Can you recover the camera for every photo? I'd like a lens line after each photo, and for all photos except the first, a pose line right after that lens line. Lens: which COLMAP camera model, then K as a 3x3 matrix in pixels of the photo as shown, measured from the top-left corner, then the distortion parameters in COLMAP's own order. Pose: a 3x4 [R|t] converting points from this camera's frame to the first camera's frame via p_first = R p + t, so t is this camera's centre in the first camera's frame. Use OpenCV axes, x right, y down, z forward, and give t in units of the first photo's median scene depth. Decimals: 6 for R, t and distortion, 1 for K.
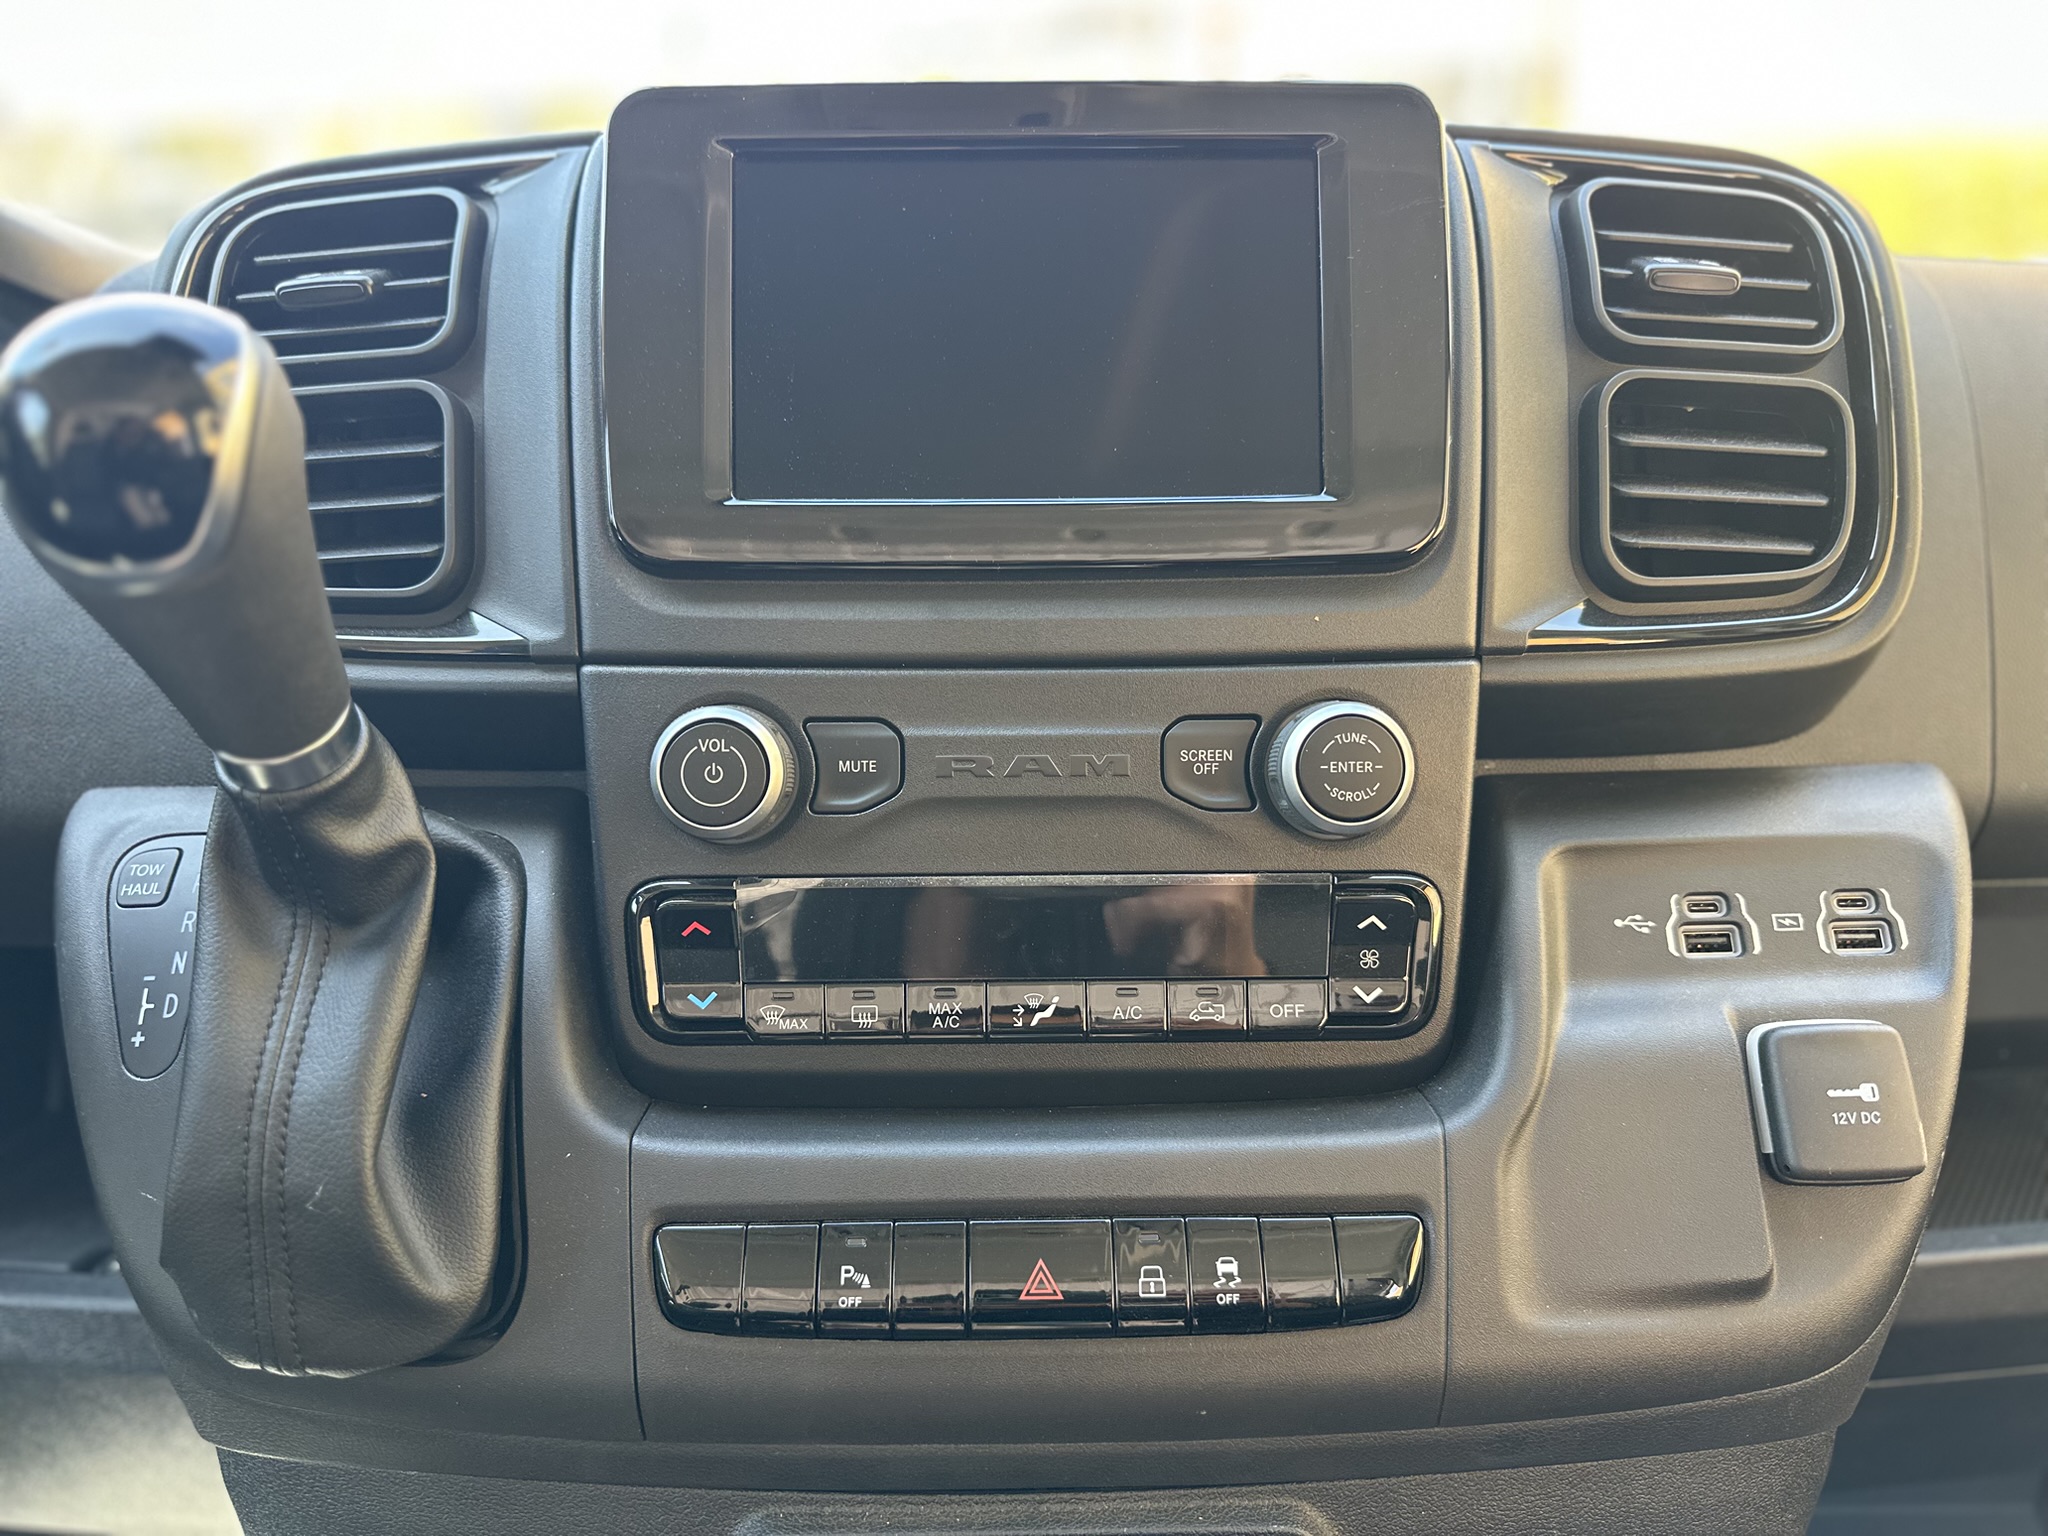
lens RADIAL K [[1454.8, 0, 1021.5], [0, 1454.8, 776.0], [0, 0, 1]] dist [0.030707, -0.093134]
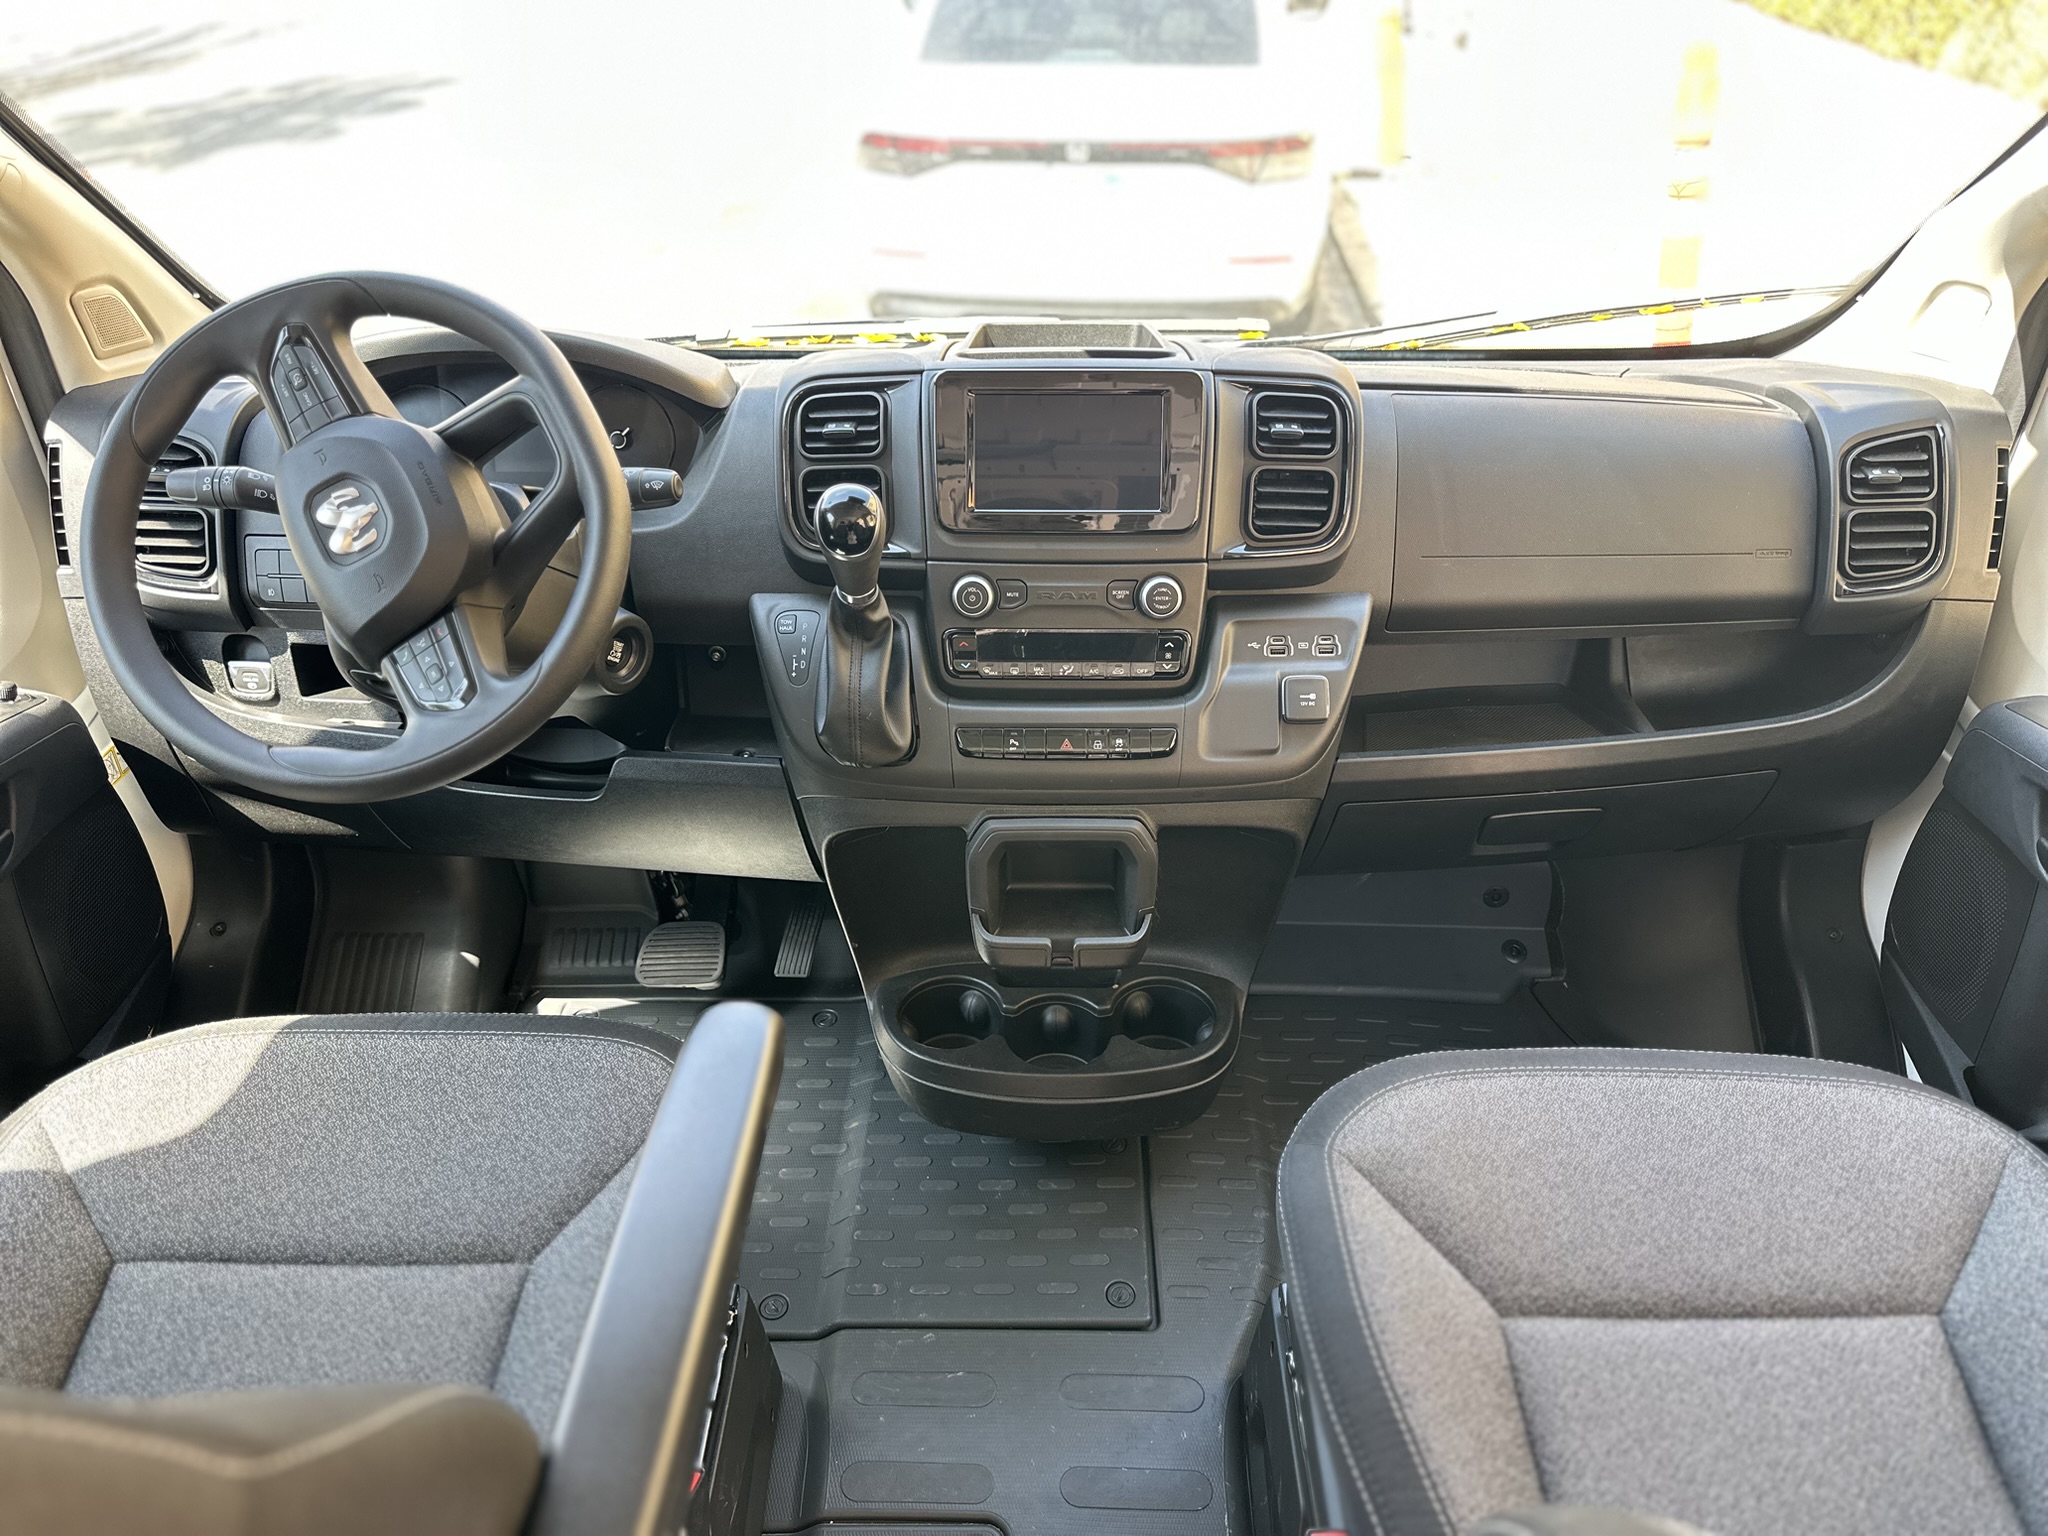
lens RADIAL K [[1433.0, 0, 1027.7], [0, 1433.0, 774.2], [0, 0, 1]] dist [0.001155, -0.004303]
pose [[0.999857, 0.014993, -0.007863, -0.047568], [-0.012978, 0.977026, 0.212723, -0.292663], [0.010871, -0.212590, 0.977081, -2.197110]]
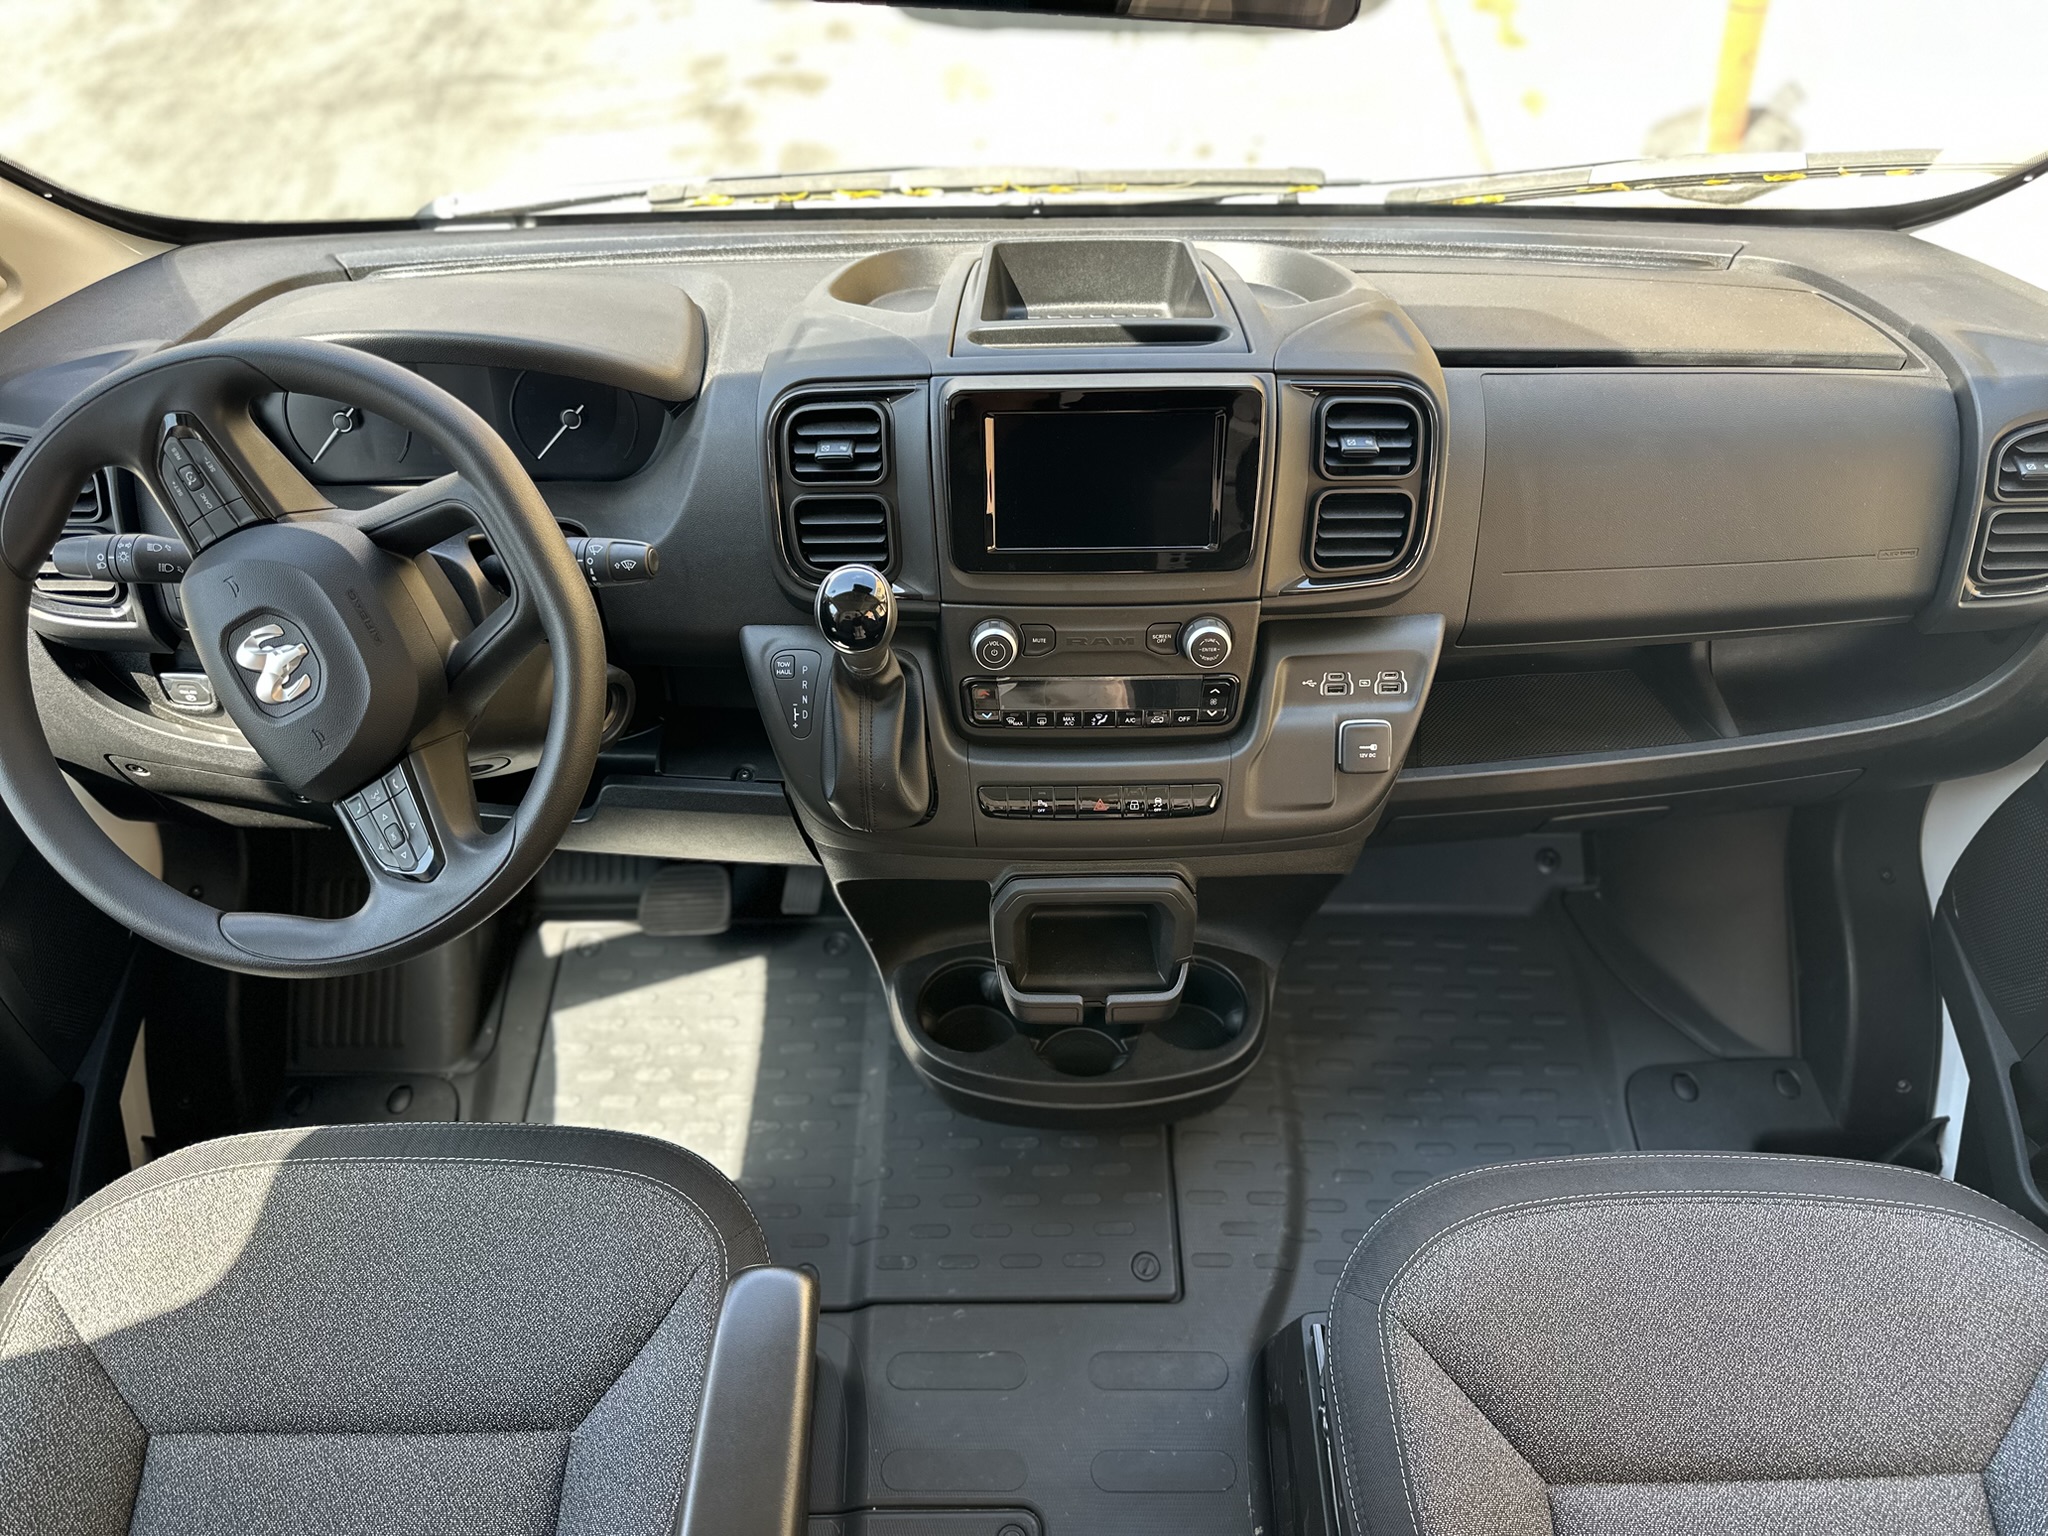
lens RADIAL K [[1438.6, 0, 1024.0], [0, 1438.6, 768.0], [0, 0, 1]] dist [-0.006130, 0.001234]
pose [[0.999988, 0.002962, 0.003959, -0.153082], [-0.004453, 0.887521, 0.460745, -1.078676], [-0.002149, -0.460757, 0.887524, -1.618421]]
